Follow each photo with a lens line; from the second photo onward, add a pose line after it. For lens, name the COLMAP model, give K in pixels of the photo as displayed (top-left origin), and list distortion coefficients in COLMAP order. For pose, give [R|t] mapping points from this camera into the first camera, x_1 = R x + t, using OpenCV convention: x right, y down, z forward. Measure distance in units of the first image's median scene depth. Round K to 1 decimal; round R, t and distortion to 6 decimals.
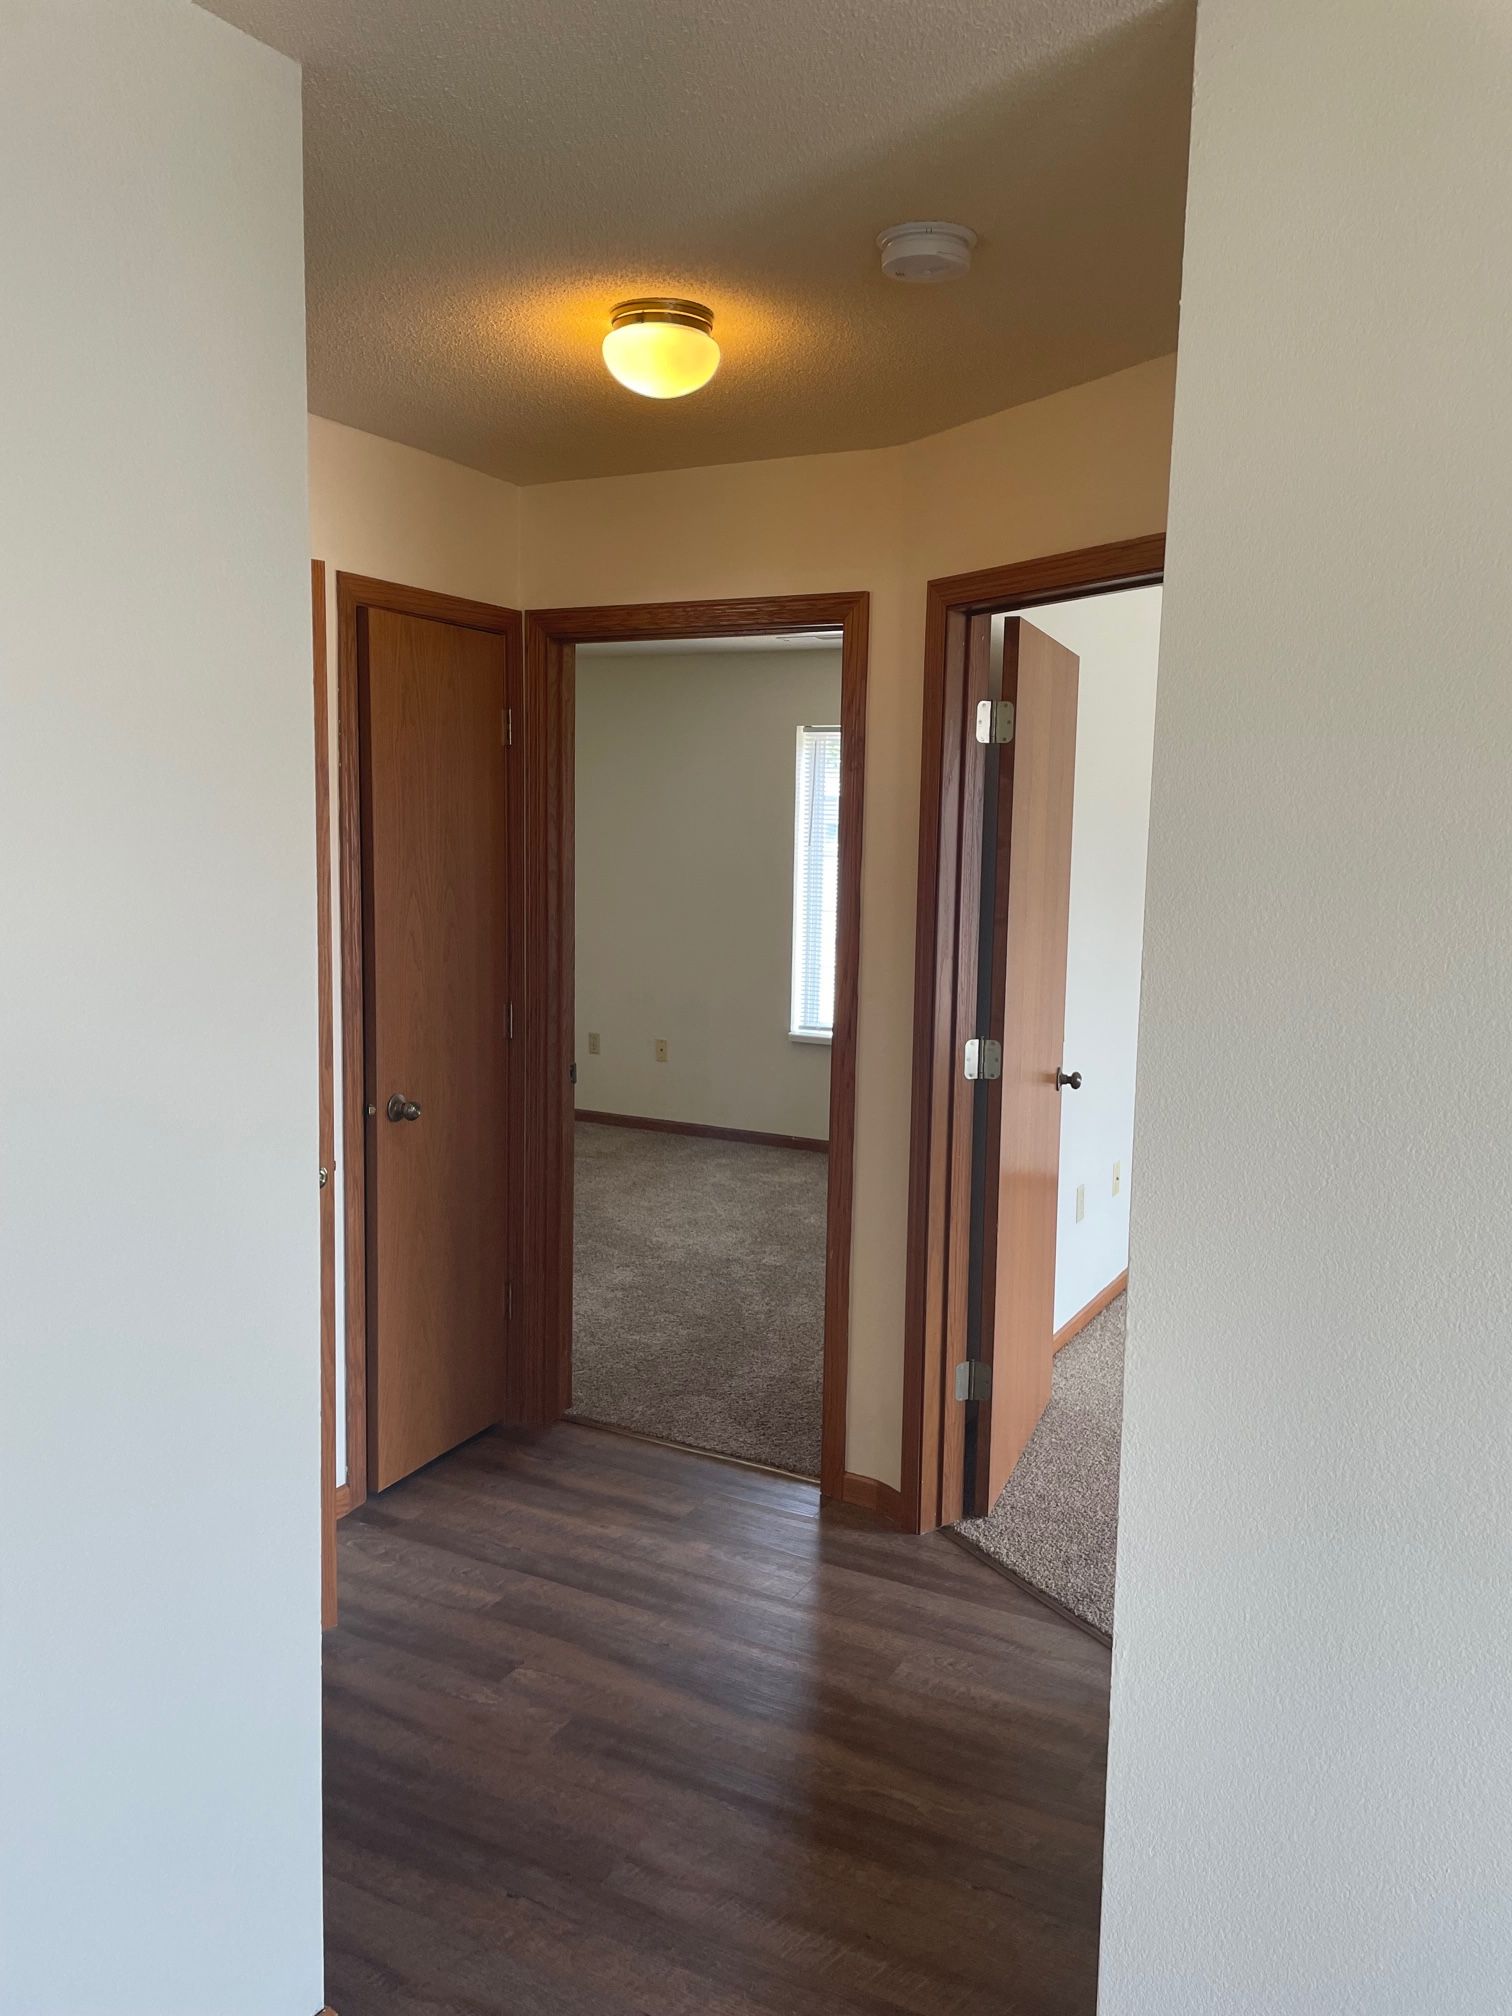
lens RADIAL K [[1510.9, 0, 761.1], [0, 1510.9, 1005.3], [0, 0, 1]] dist [0.085336, -0.108018]
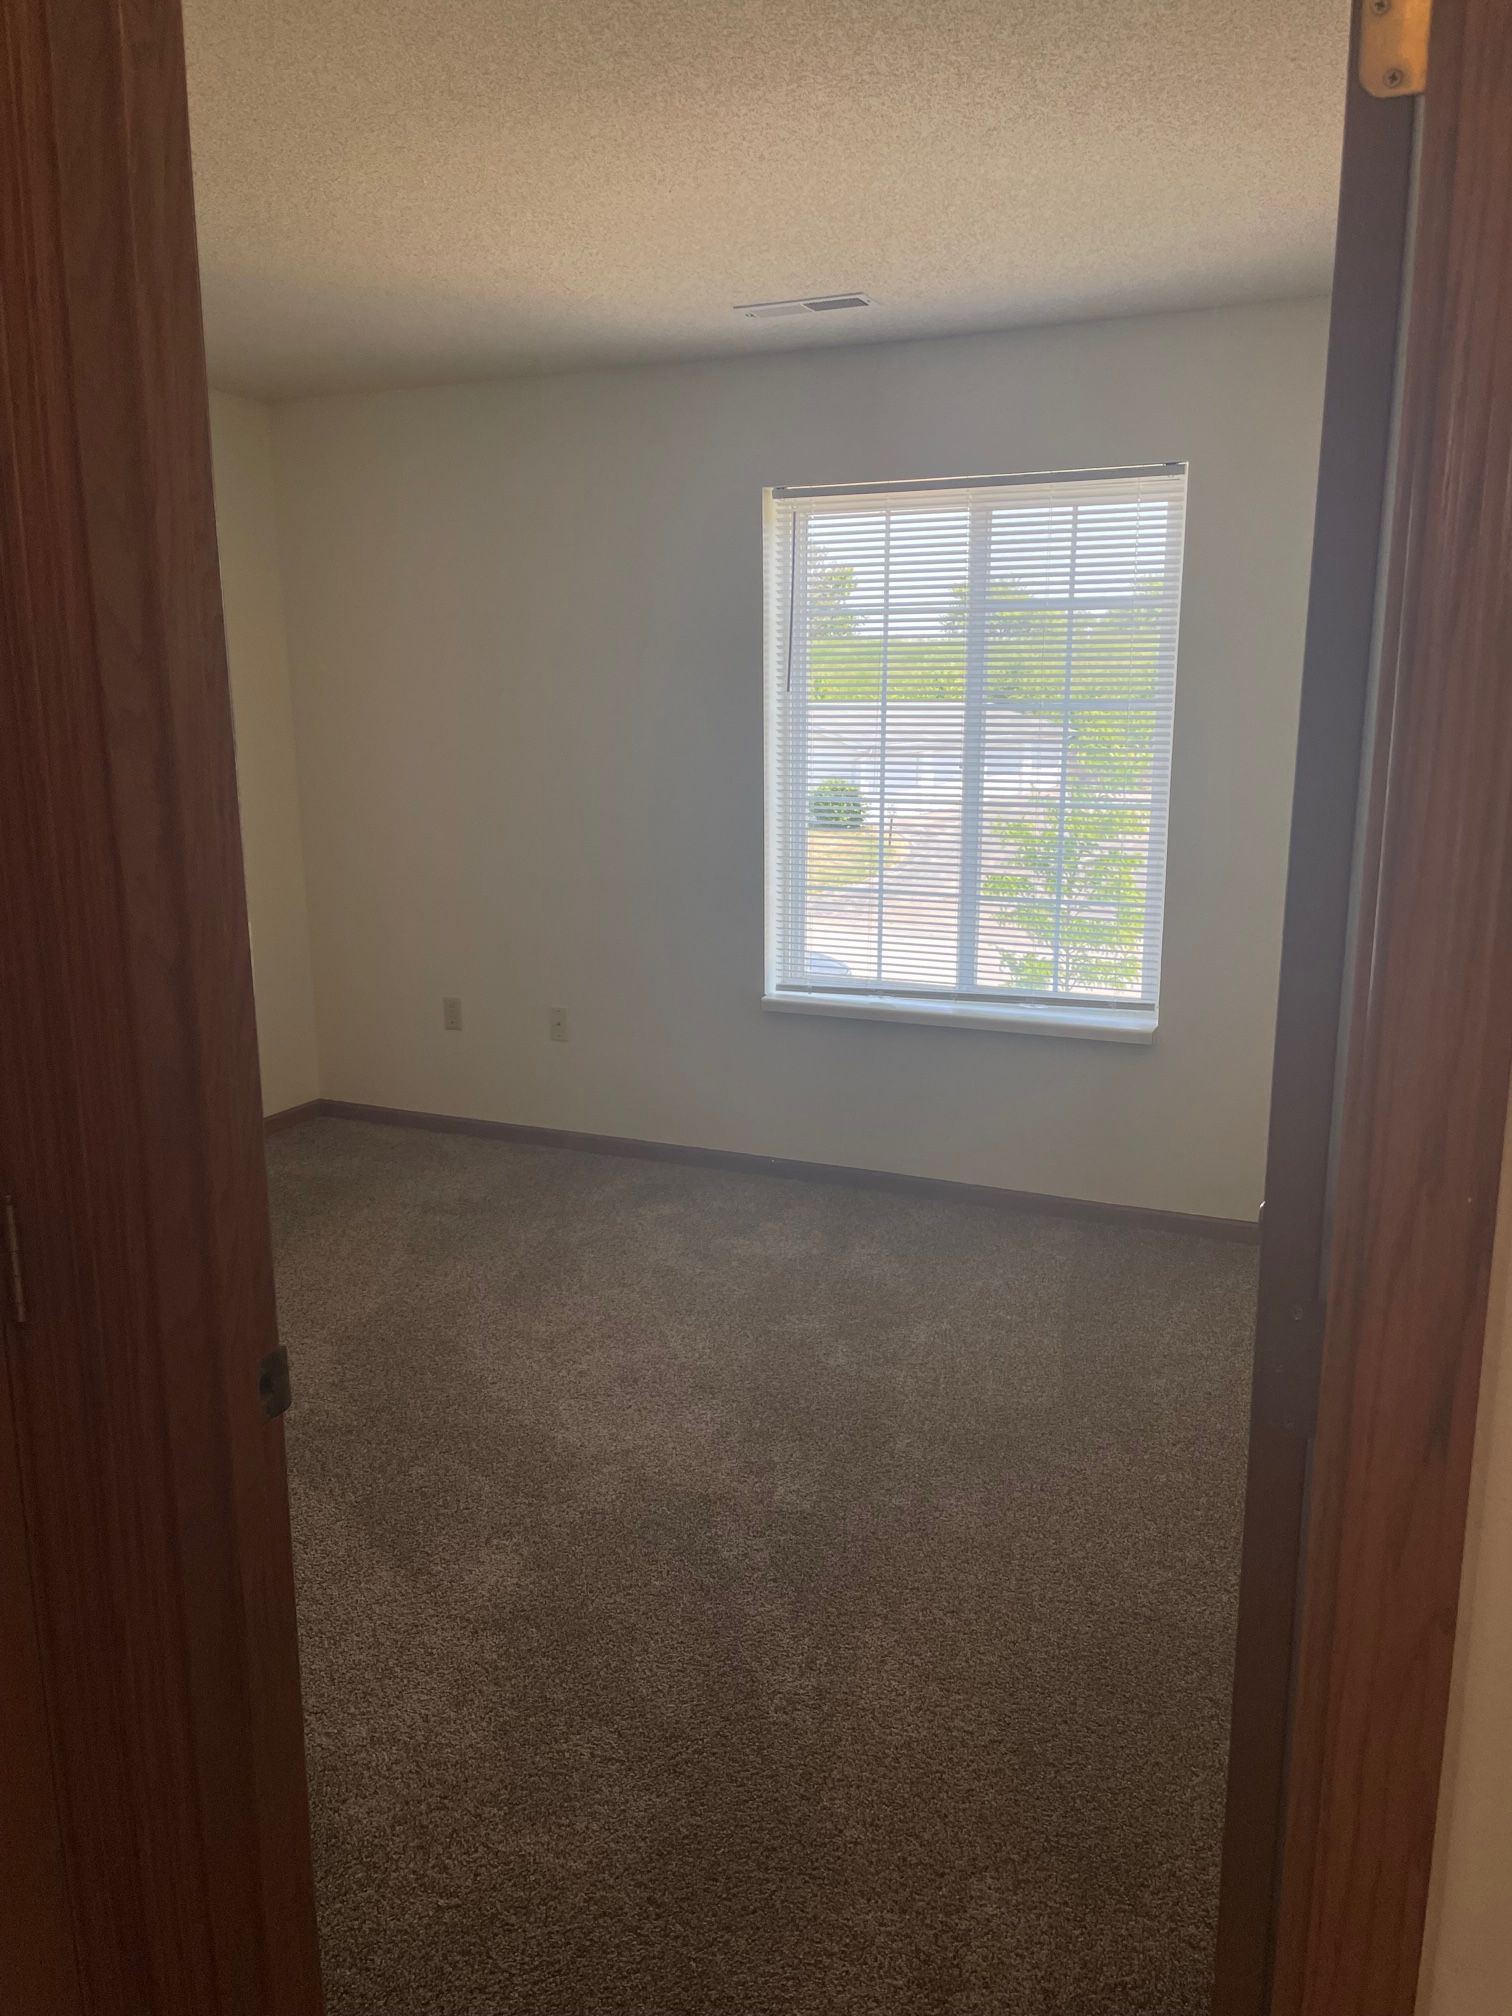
lens RADIAL K [[1510.9, 0, 761.5], [0, 1510.9, 1026.7], [0, 0, 1]] dist [0.085336, -0.108018]
pose [[0.997131, -0.036381, 0.066381, -0.027979], [0.030009, 0.995064, 0.094590, -0.034246], [-0.069495, -0.092326, 0.993301, 0.442515]]
